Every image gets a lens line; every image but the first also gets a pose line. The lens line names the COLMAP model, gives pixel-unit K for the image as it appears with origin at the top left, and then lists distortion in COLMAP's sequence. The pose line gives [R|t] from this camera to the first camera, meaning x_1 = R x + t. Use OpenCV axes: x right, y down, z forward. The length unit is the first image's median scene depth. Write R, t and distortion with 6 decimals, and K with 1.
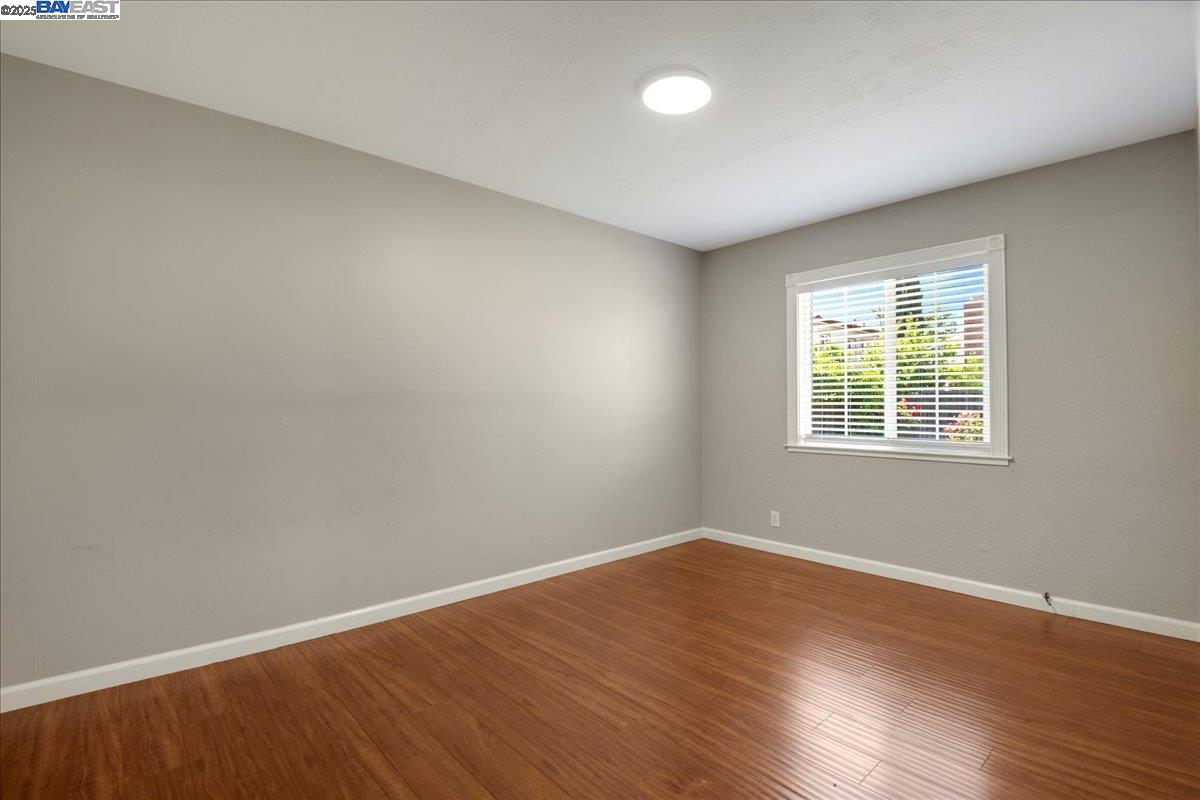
lens RADIAL K [[570.6, 0, 600.0], [0, 570.6, 400.0], [0, 0, 1]] dist [0.000173, -0.000178]
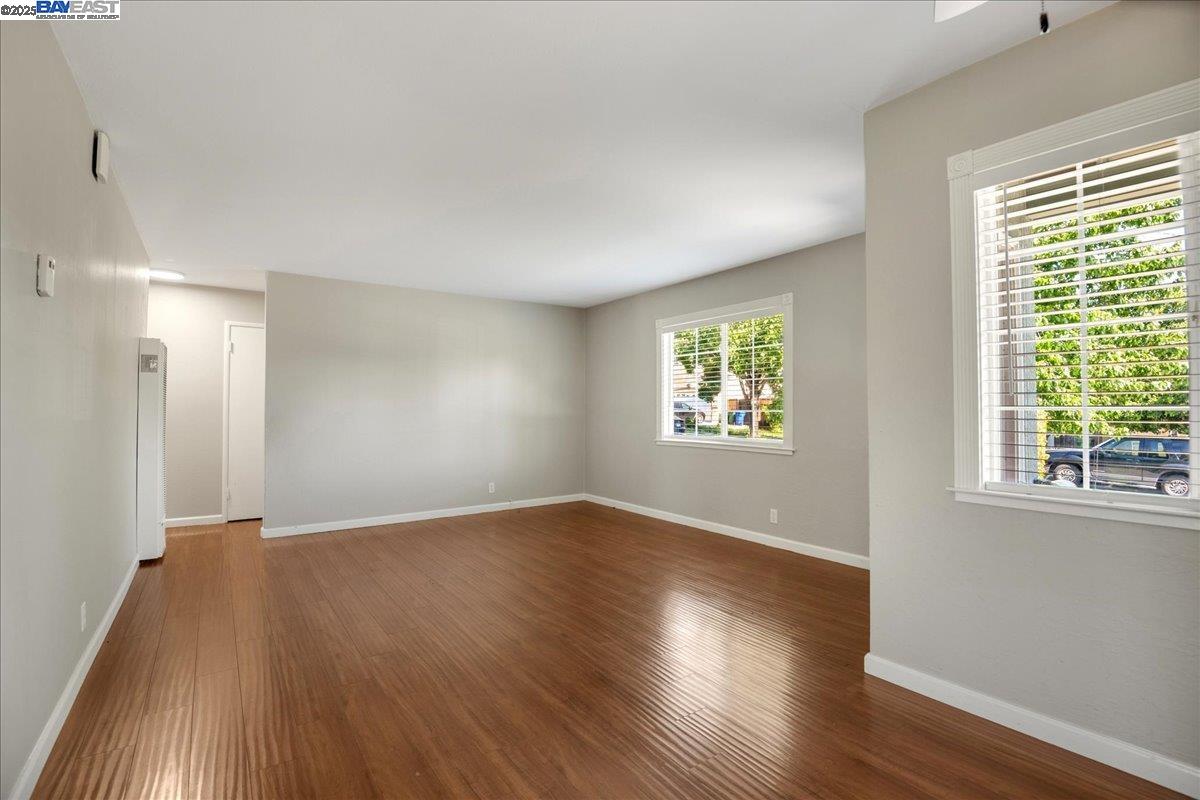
lens RADIAL K [[570.6, 0, 600.0], [0, 570.6, 400.0], [0, 0, 1]] dist [0.000173, -0.000178]
pose [[0.991053, 0.004919, -0.133376, 0.393876], [-0.006287, 0.999932, -0.009835, -0.005570], [0.133318, 0.010585, 0.991017, -0.440130]]
